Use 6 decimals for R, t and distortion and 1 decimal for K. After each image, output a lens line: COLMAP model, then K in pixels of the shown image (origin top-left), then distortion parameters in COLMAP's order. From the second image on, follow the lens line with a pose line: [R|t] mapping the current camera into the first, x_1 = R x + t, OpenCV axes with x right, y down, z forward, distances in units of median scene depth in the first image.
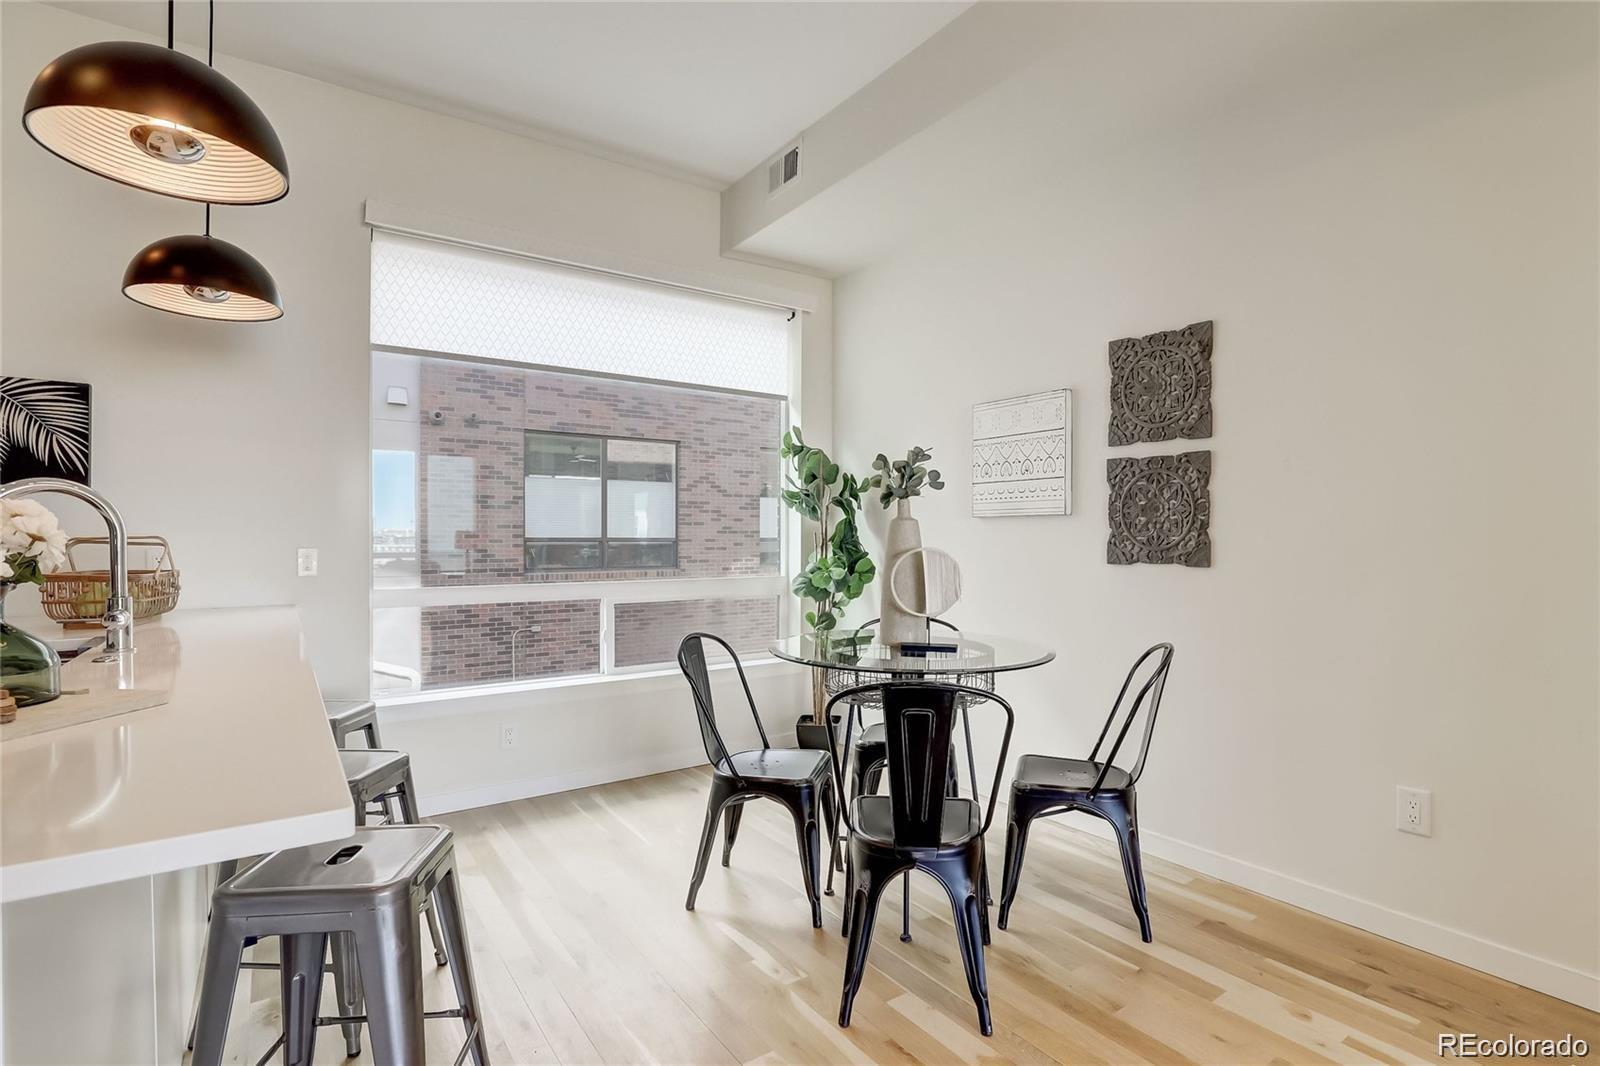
lens RADIAL K [[752.8, 0, 831.3], [0, 752.8, 527.6], [0, 0, 1]] dist [-0.033947, 0.005854]
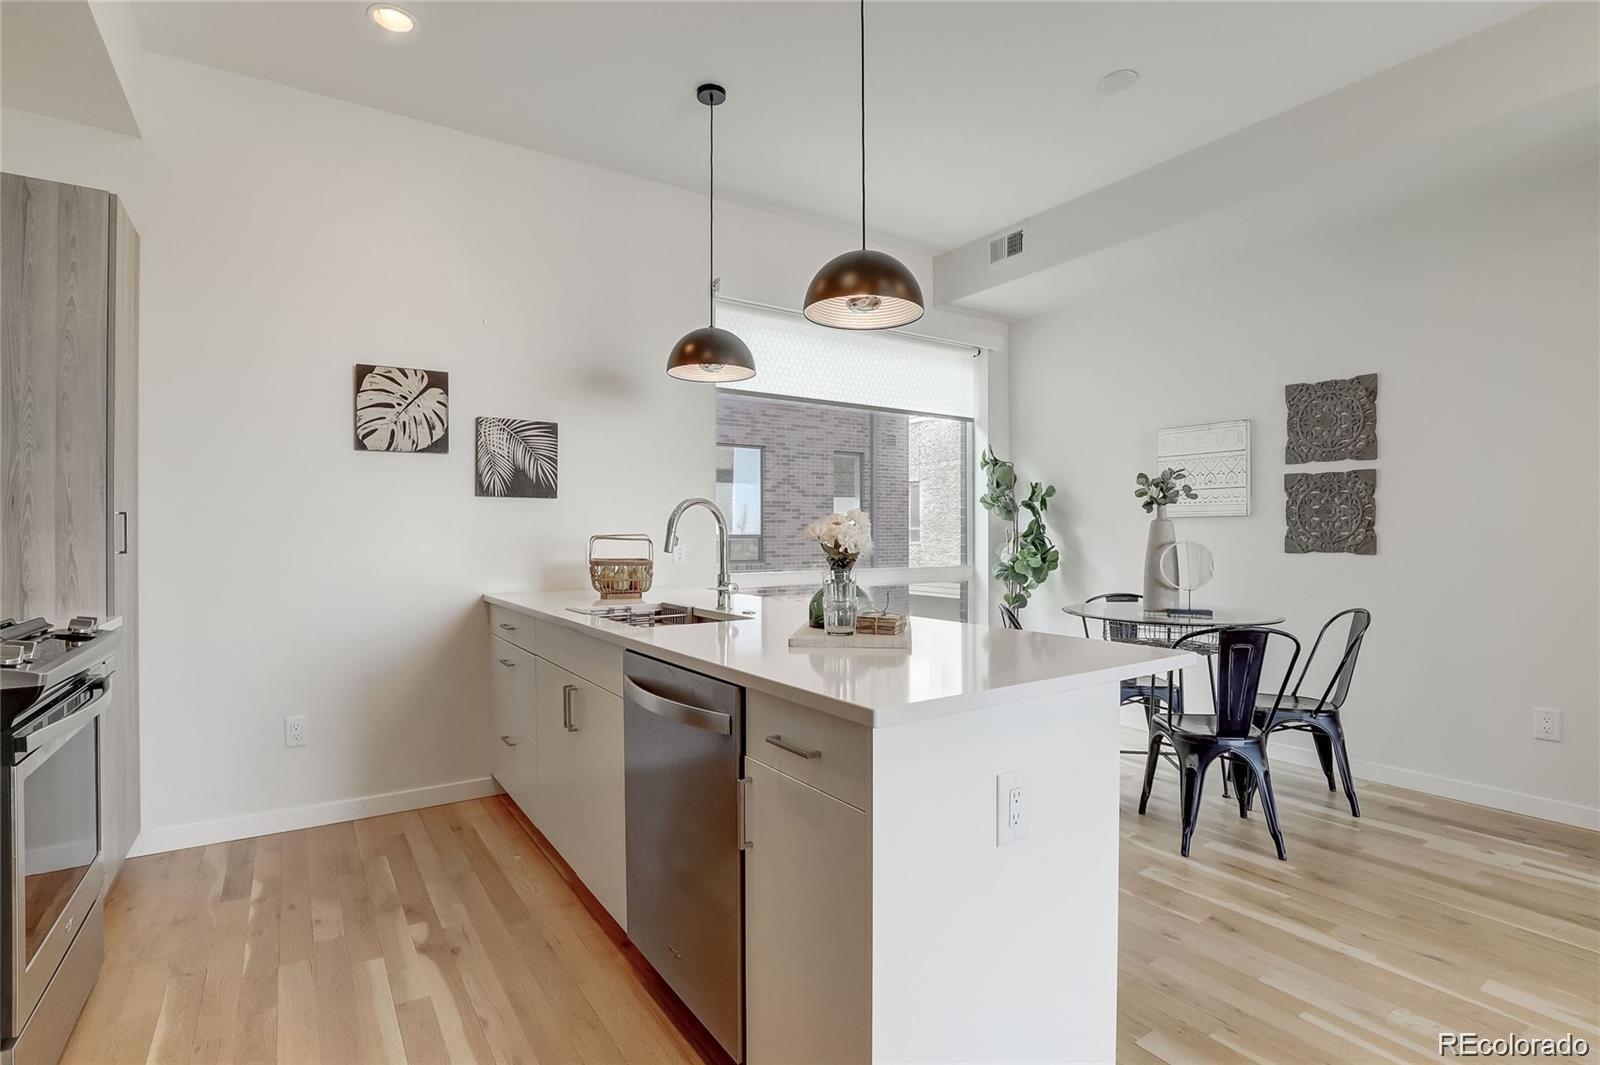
lens RADIAL K [[752.8, 0, 804.8], [0, 752.8, 515.0], [0, 0, 1]] dist [-0.033947, 0.005854]
pose [[0.999549, -0.003179, -0.029866, -0.450146], [0.002800, 0.999915, -0.012714, -0.004528], [0.029904, 0.012625, 0.999473, -0.344315]]
